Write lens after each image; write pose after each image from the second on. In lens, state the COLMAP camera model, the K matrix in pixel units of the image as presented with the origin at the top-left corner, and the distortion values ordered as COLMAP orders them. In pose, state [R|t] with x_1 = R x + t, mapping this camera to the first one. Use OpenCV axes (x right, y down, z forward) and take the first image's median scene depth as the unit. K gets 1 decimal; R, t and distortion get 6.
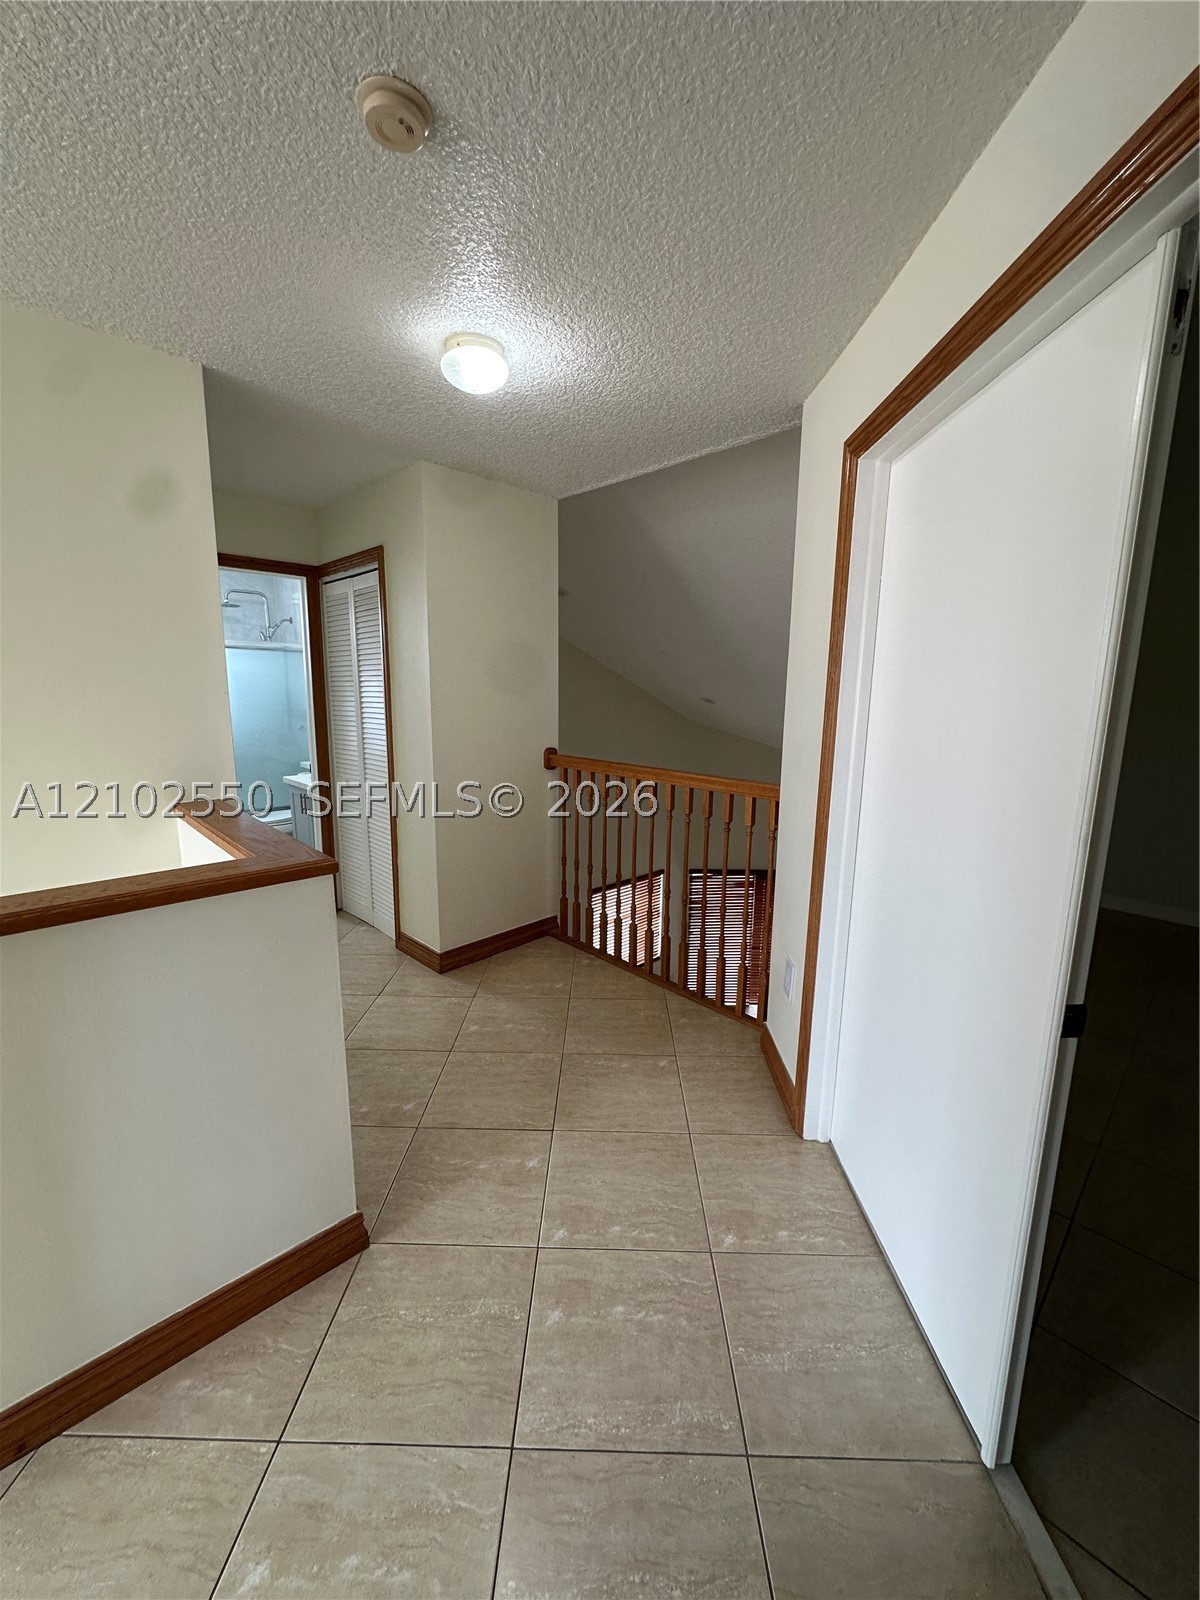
lens RADIAL K [[637.8, 0, 600.1], [0, 637.8, 798.0], [0, 0, 1]] dist [-0.006374, 0.000608]
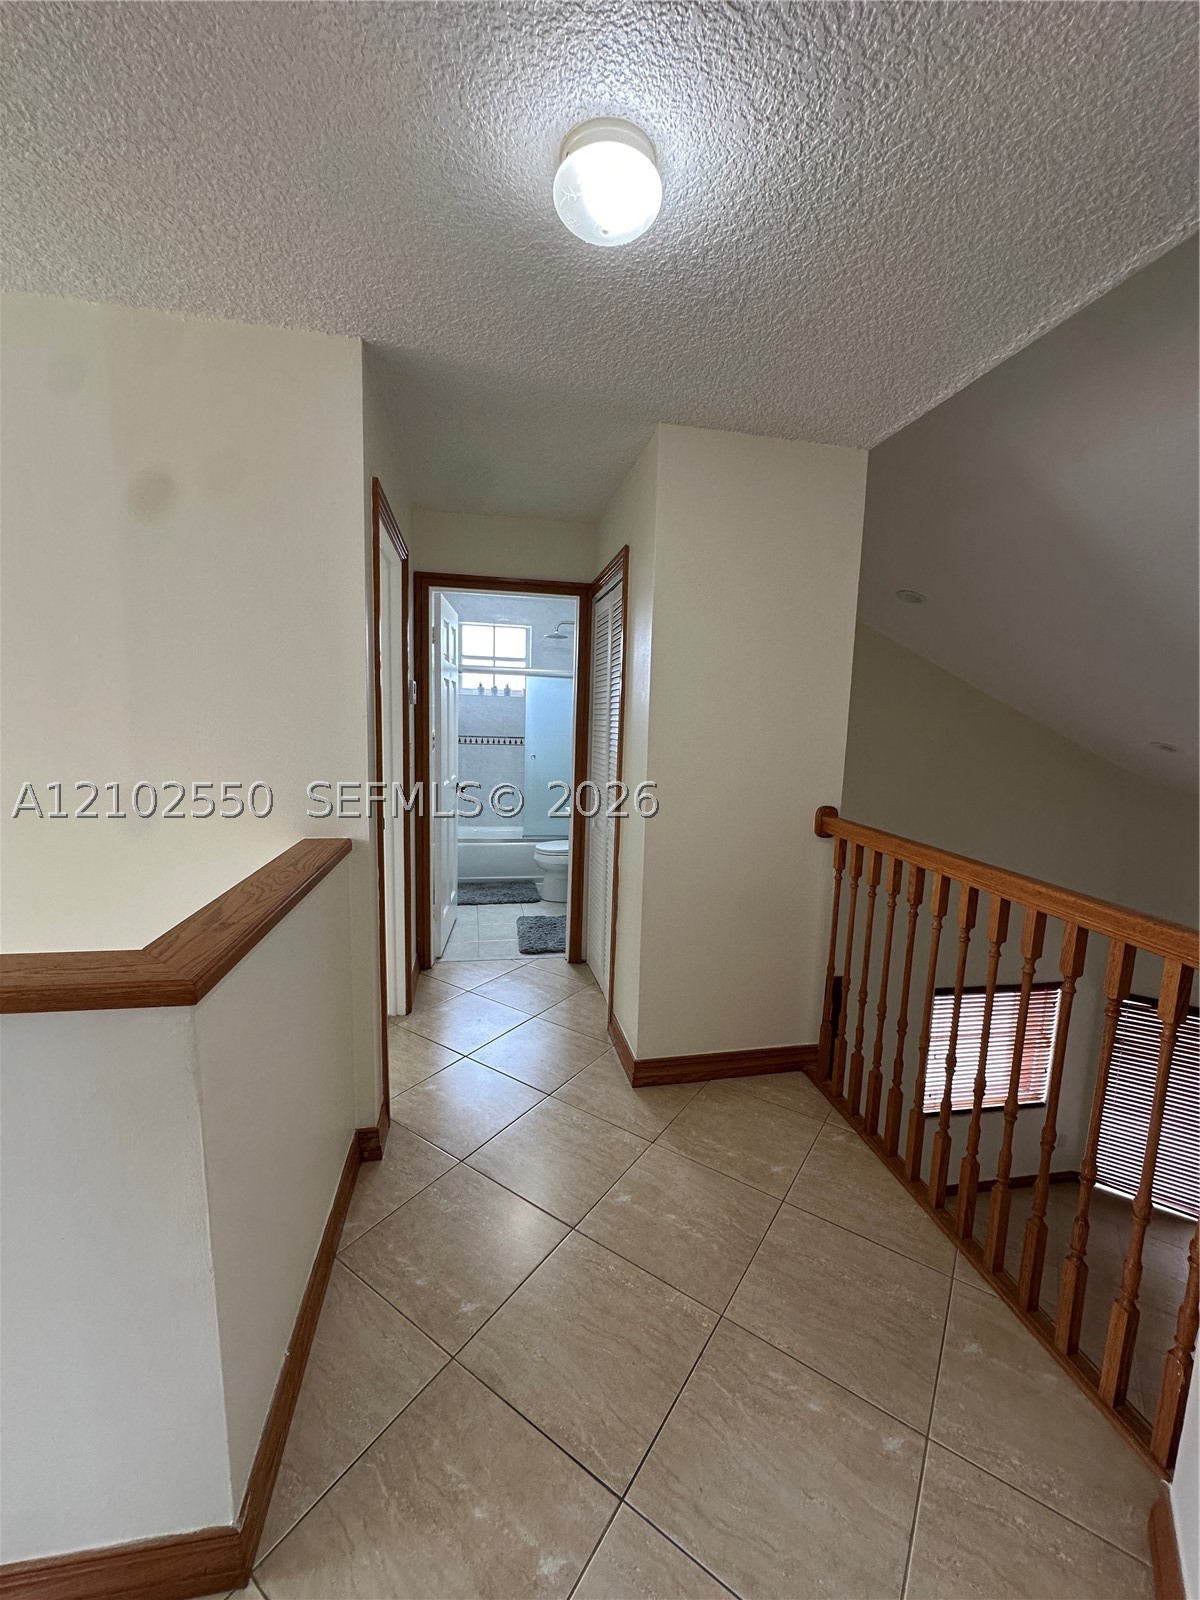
lens RADIAL K [[637.8, 0, 600.1], [0, 637.8, 798.0], [0, 0, 1]] dist [-0.006374, 0.000608]
pose [[0.832350, 0.086772, -0.547416, 0.102128], [-0.114094, 0.993341, -0.016025, -0.051487], [0.542380, 0.075796, 0.836707, 0.300031]]
